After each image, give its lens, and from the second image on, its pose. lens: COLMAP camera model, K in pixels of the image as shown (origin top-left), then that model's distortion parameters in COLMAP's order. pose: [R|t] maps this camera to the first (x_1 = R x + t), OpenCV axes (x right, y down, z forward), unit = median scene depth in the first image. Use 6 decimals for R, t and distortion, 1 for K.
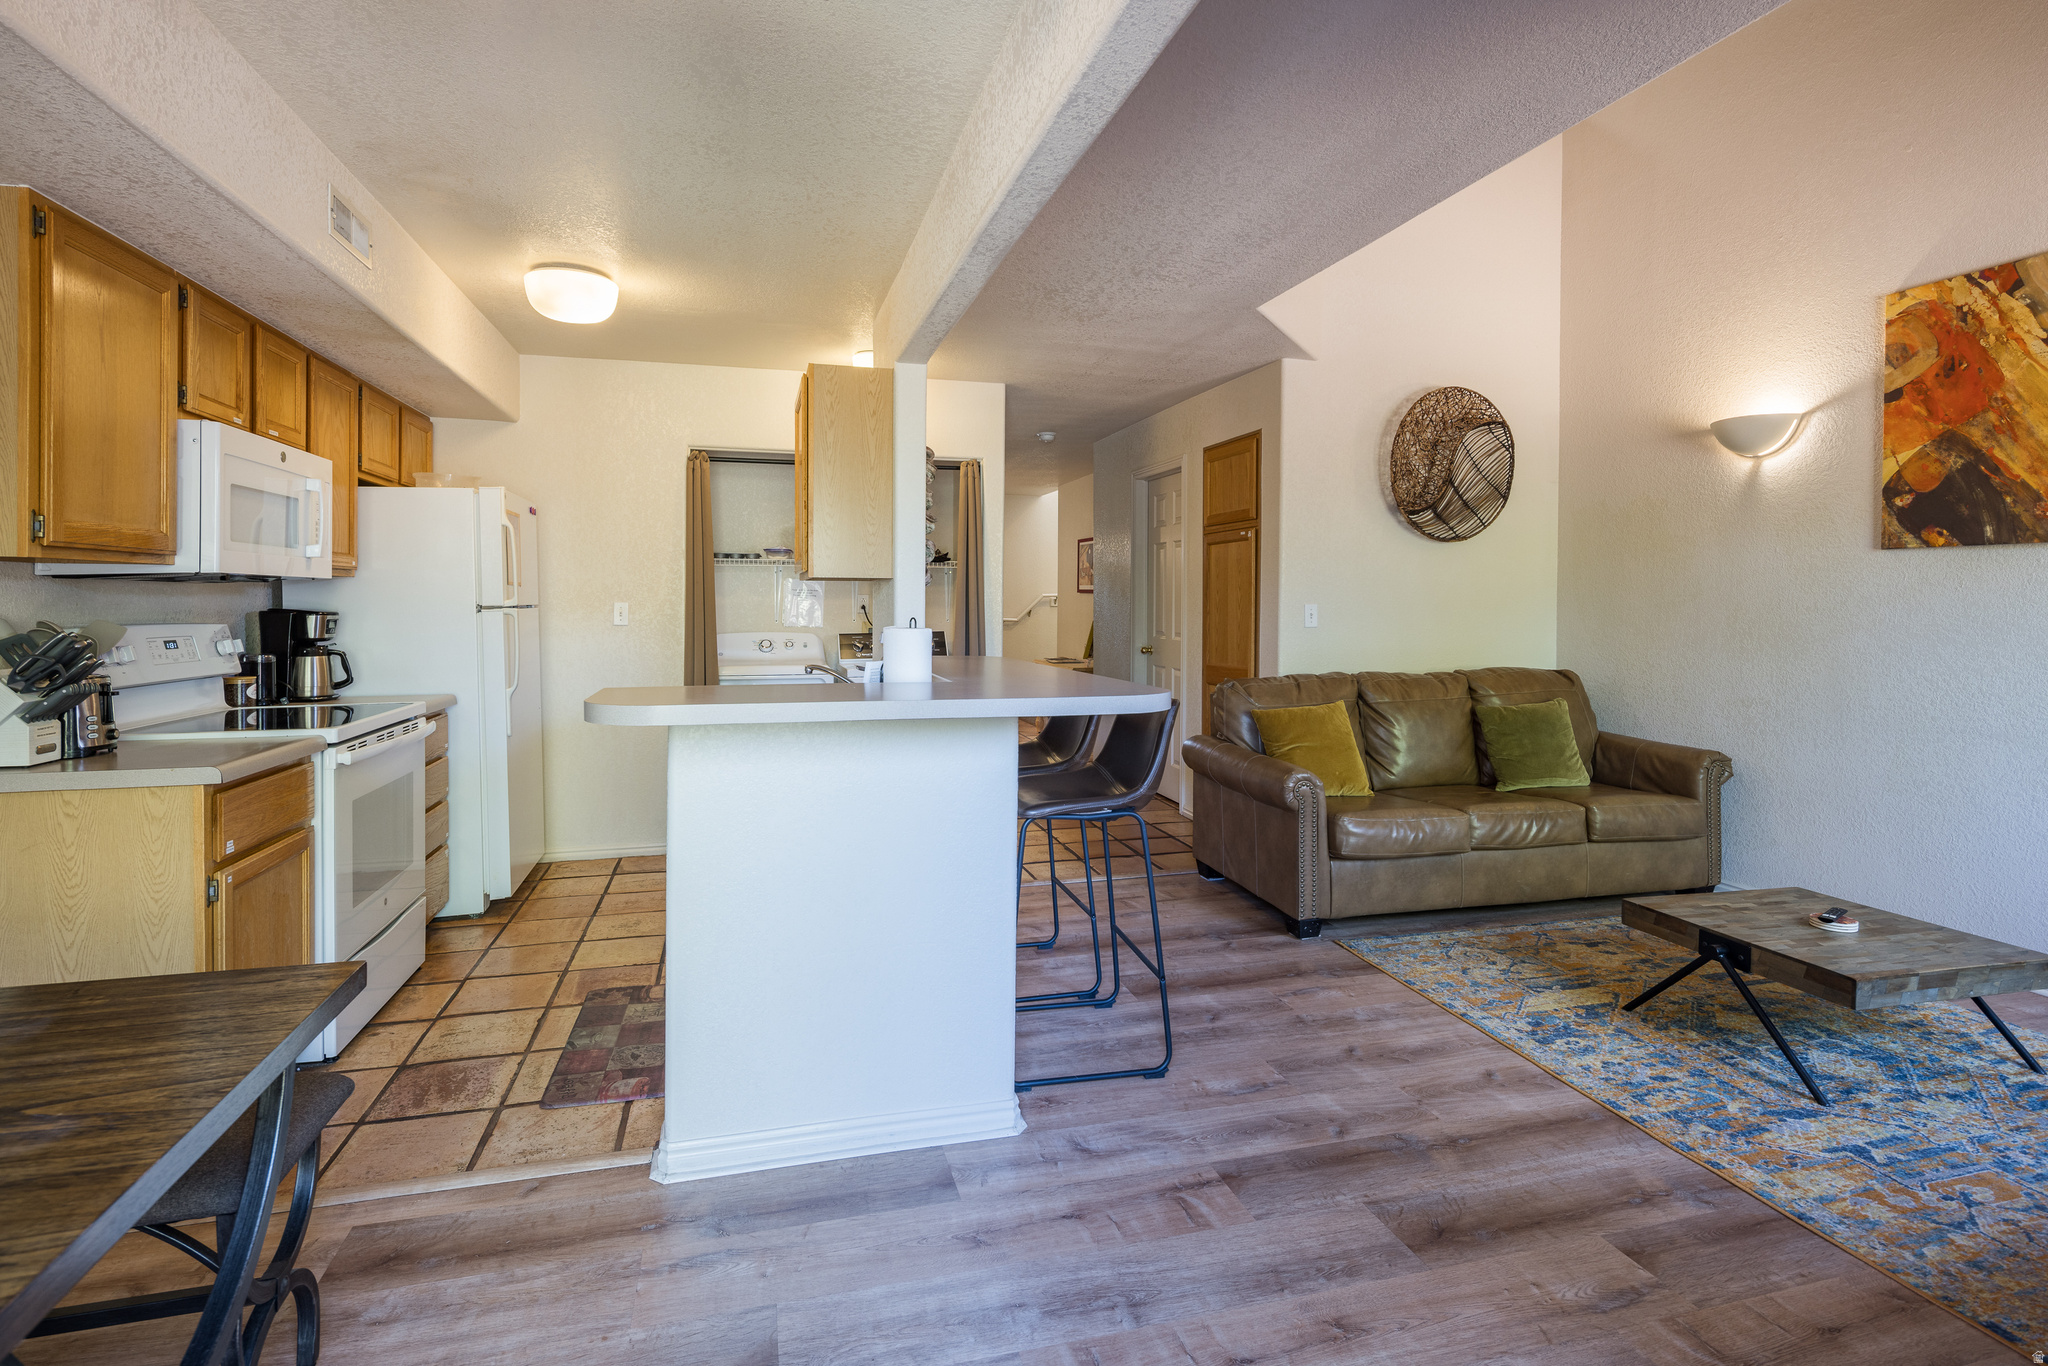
lens RADIAL K [[991.9, 0, 998.7], [0, 991.9, 615.7], [0, 0, 1]] dist [0.001618, -0.002415]
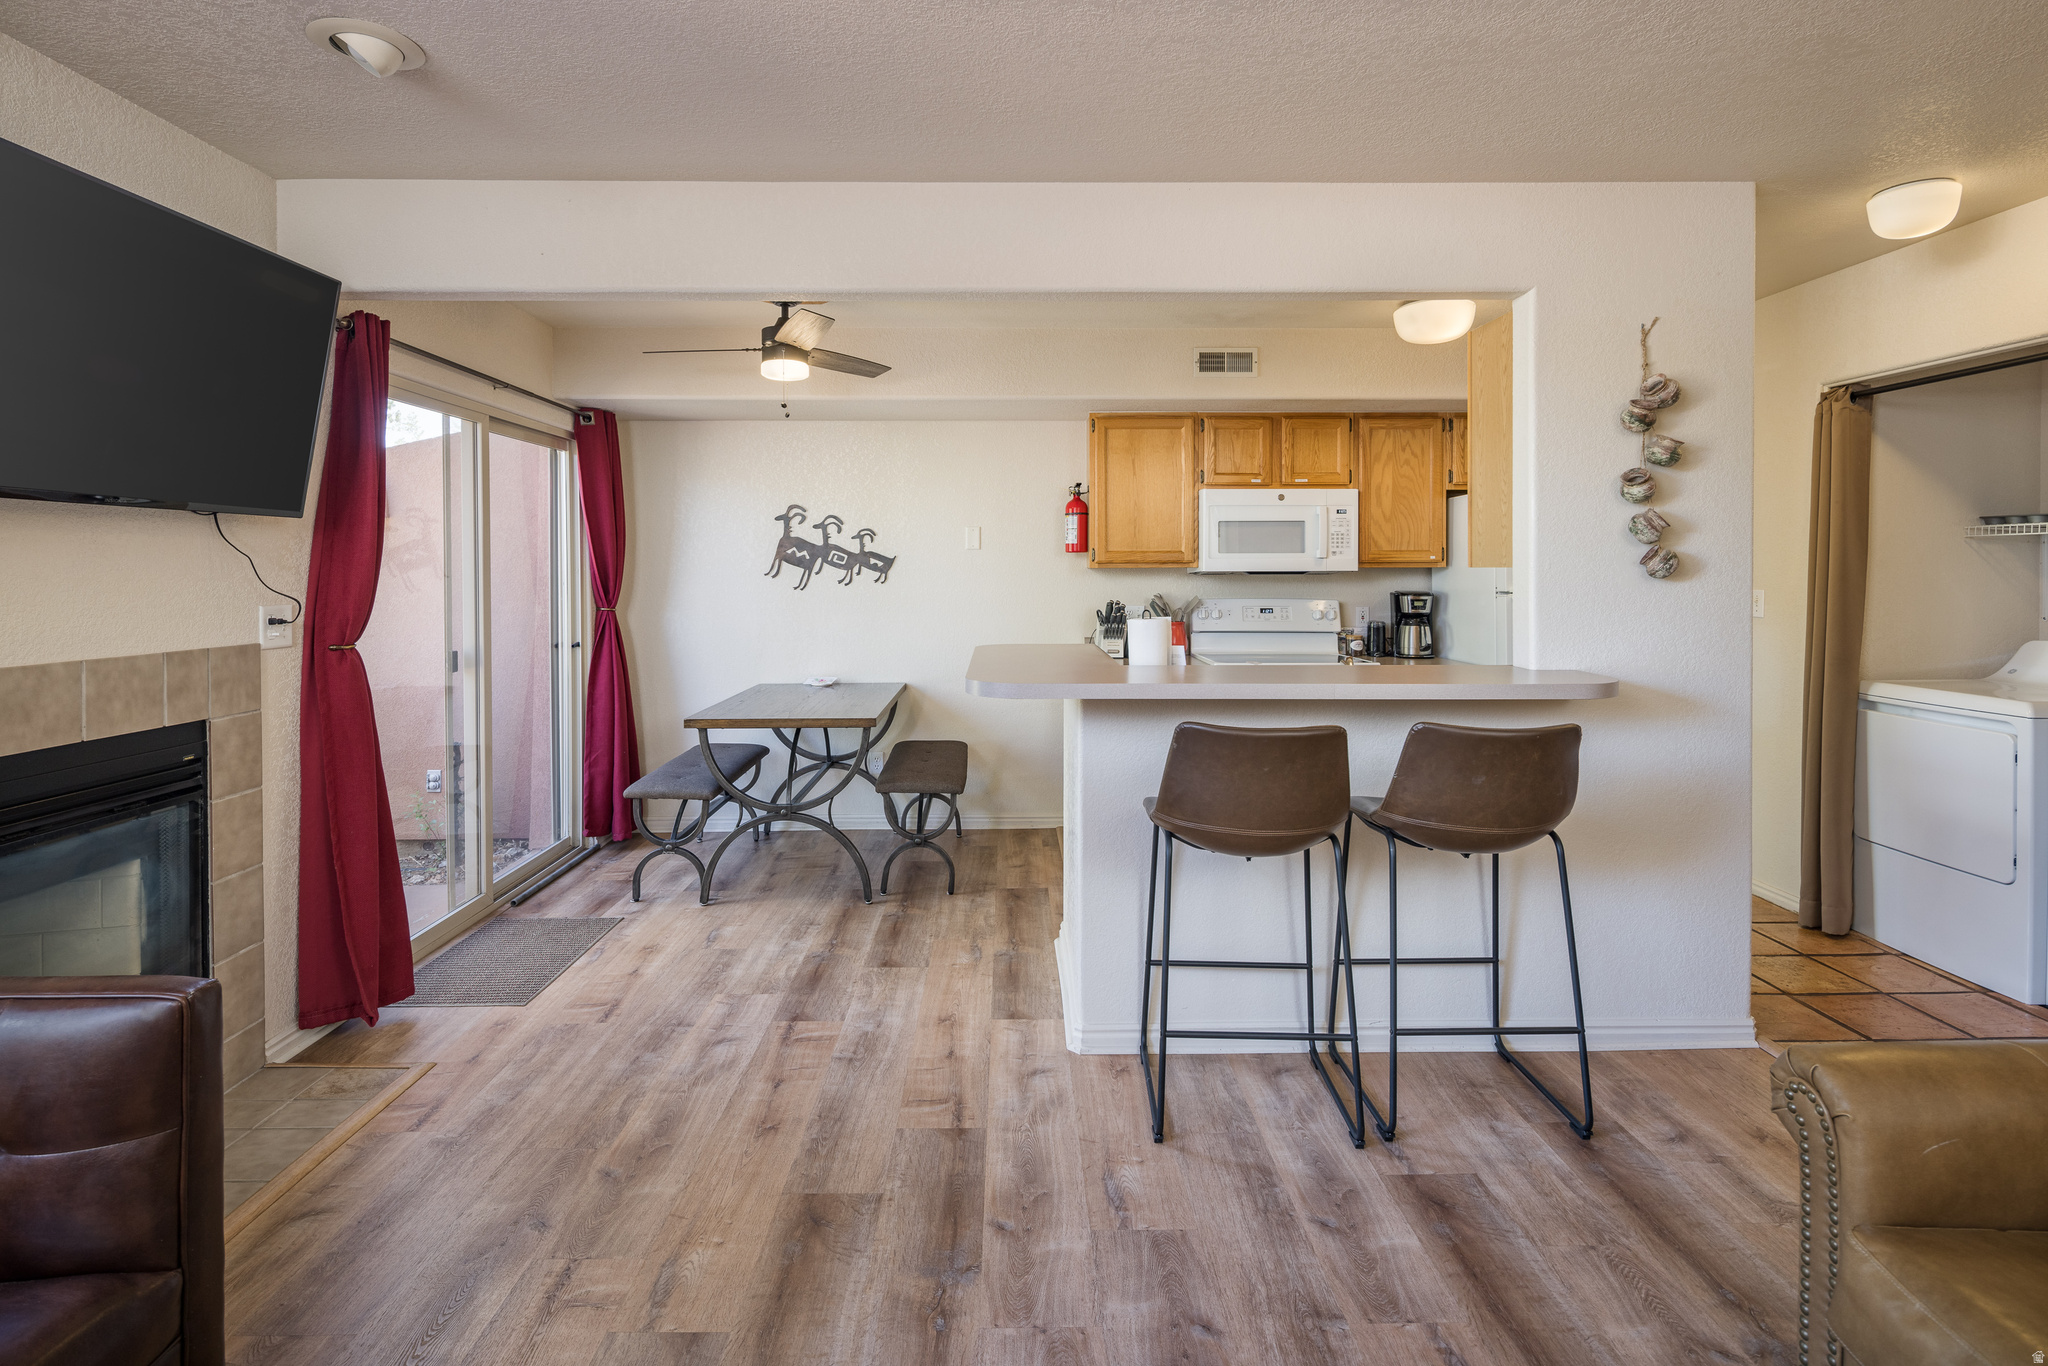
lens RADIAL K [[991.9, 0, 1028.9], [0, 991.9, 582.6], [0, 0, 1]] dist [0.001618, -0.002415]
pose [[-0.230822, 0.010828, -0.972936, 0.793768], [-0.012859, 0.999817, 0.014178, -0.033482], [0.972911, 0.015784, -0.230640, 0.824041]]
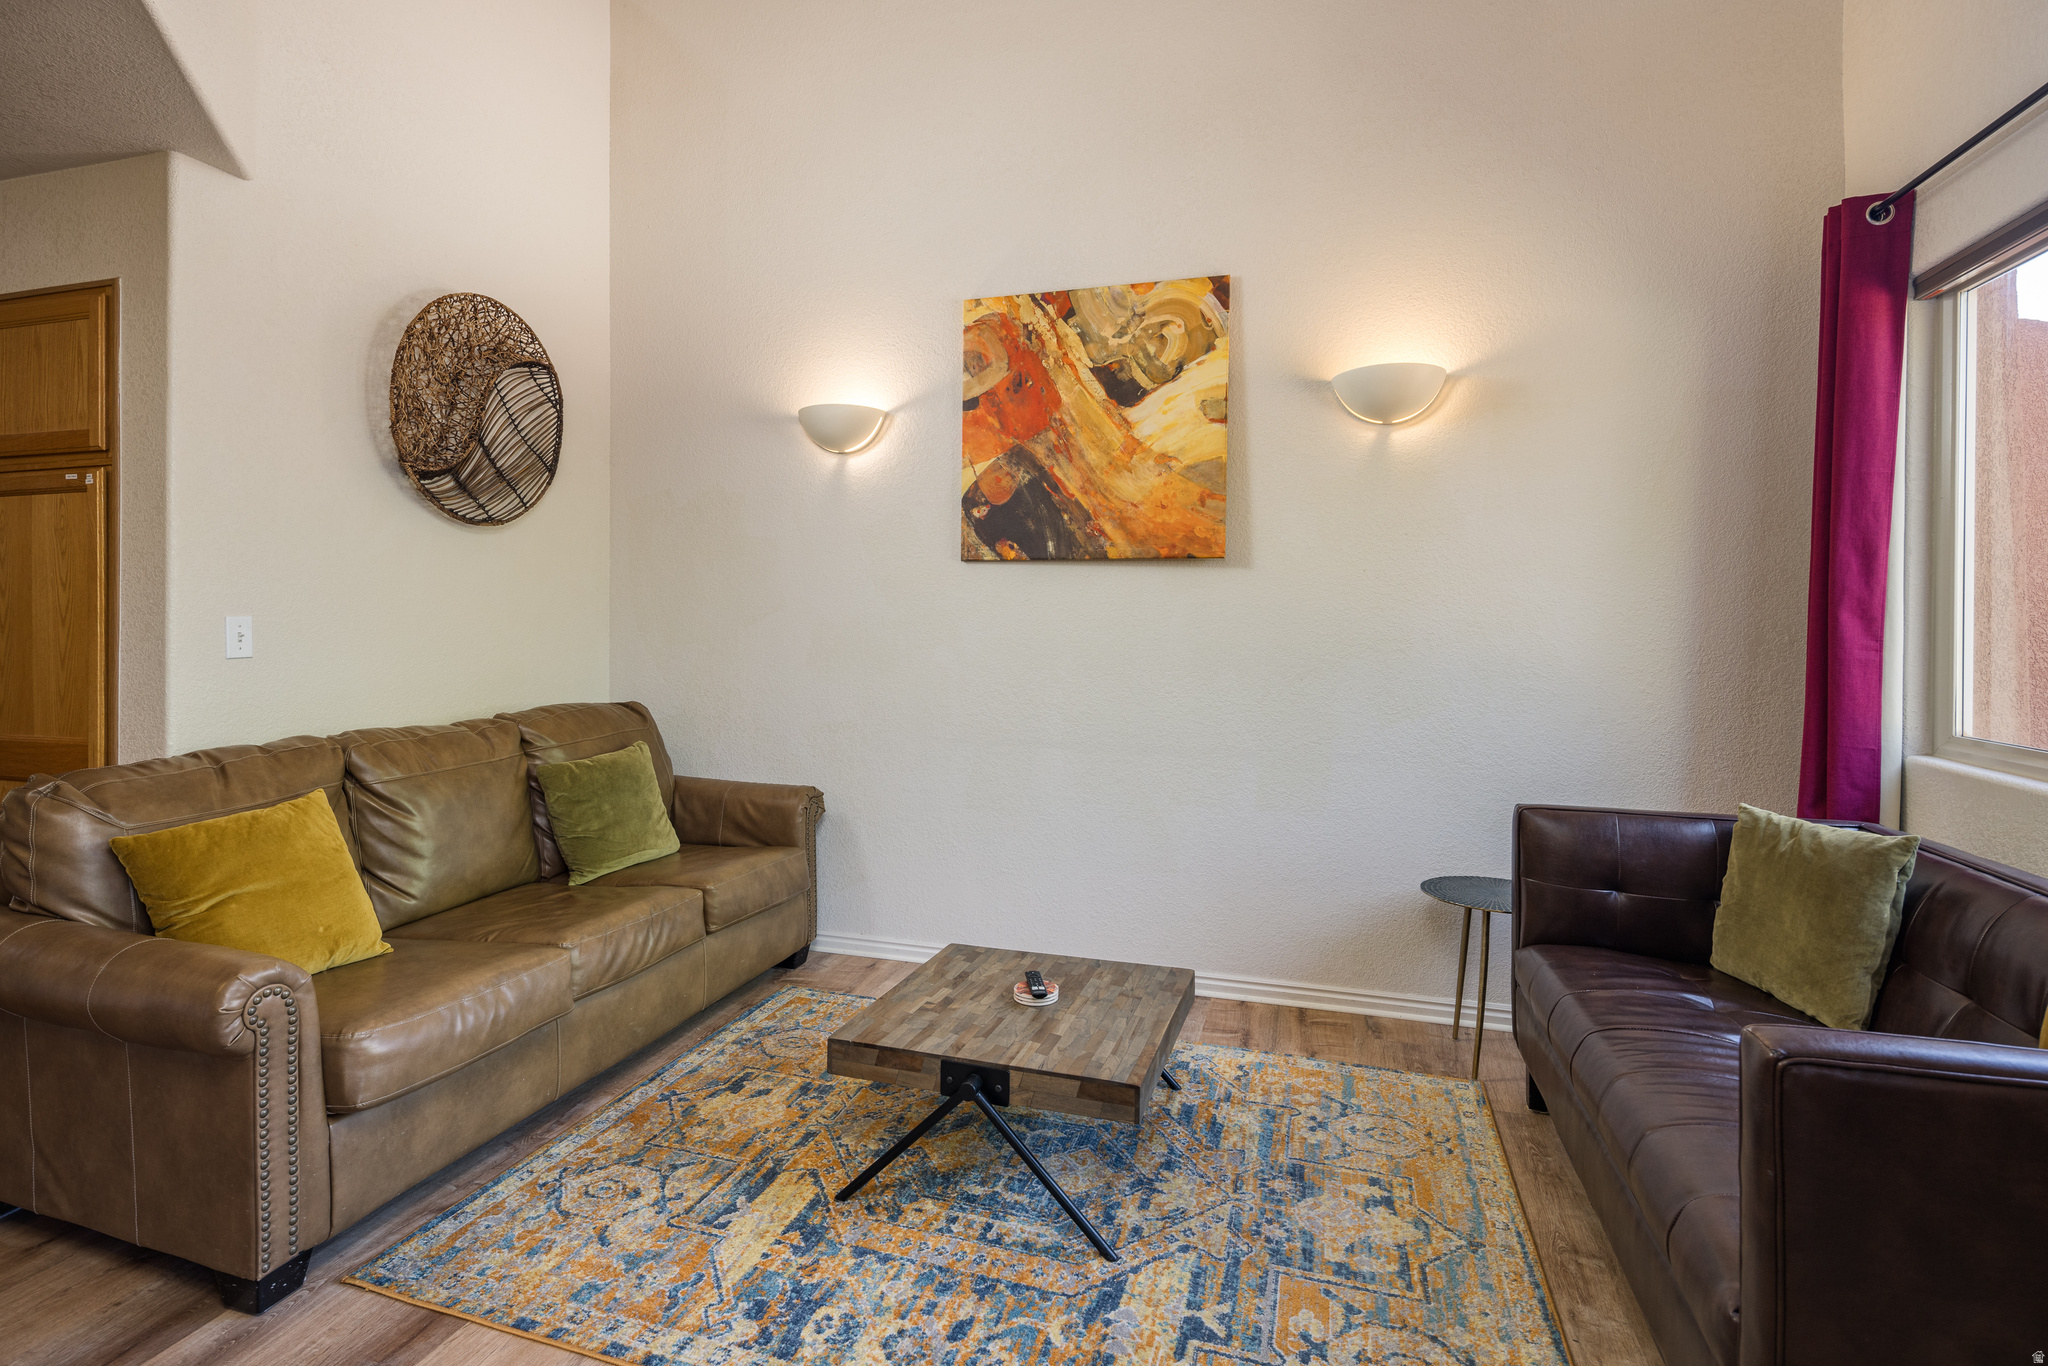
lens RADIAL K [[991.9, 0, 1023.9], [0, 991.9, 627.2], [0, 0, 1]] dist [0.001618, -0.002415]
pose [[0.521794, -0.006707, 0.853045, 0.095960], [0.009839, 0.999950, 0.001844, -0.003212], [-0.853015, 0.007431, 0.521834, 0.459141]]
